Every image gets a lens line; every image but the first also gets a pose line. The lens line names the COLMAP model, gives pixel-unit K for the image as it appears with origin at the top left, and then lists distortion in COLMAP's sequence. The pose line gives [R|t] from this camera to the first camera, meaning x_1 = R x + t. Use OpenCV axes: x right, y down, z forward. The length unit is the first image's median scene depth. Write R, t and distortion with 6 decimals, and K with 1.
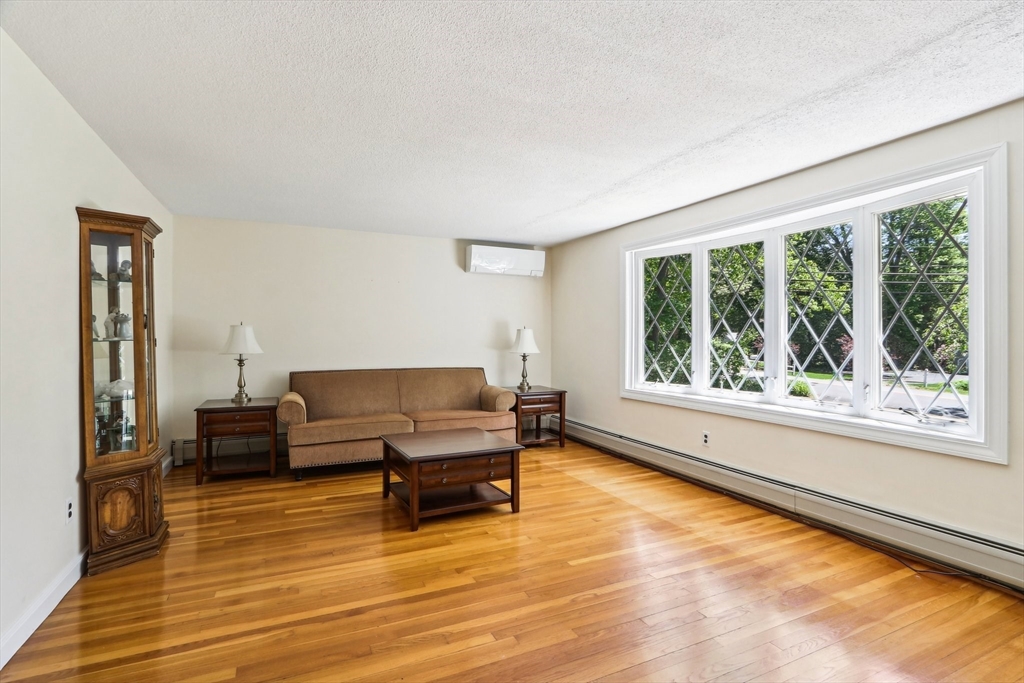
lens RADIAL K [[488.7, 0, 506.7], [0, 488.7, 338.8], [0, 0, 1]] dist [-0.015643, 0.000757]
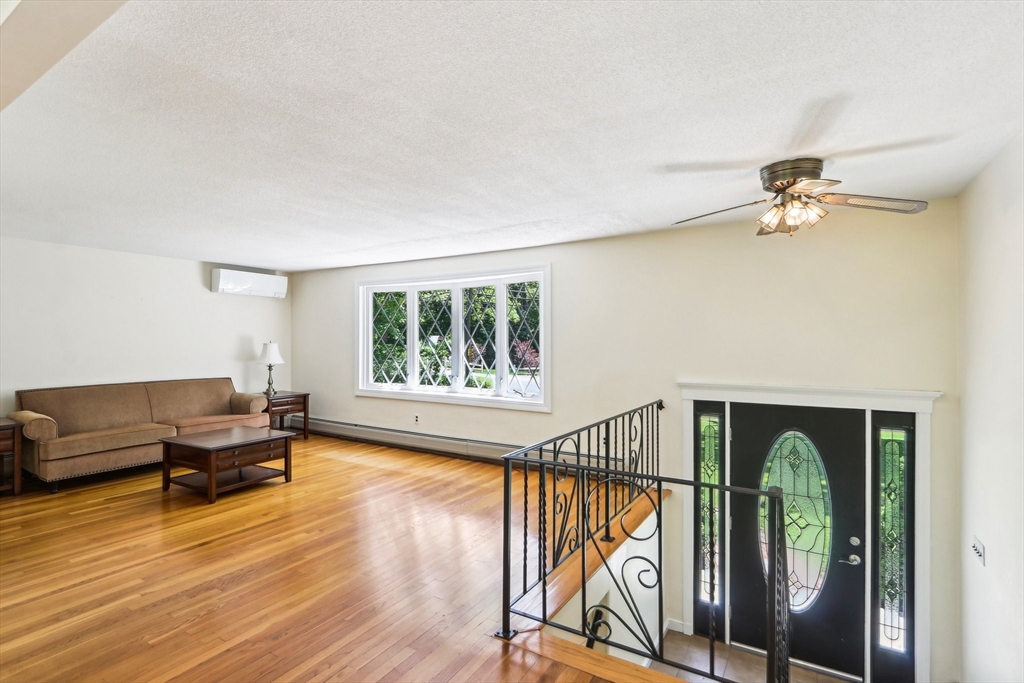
lens RADIAL K [[488.7, 0, 510.8], [0, 488.7, 337.9], [0, 0, 1]] dist [-0.015643, 0.000757]
pose [[0.831769, 0.000060, 0.555122, -0.187684], [0.002130, 0.999992, -0.003300, -0.038935], [-0.555118, 0.003927, 0.831762, -0.420269]]
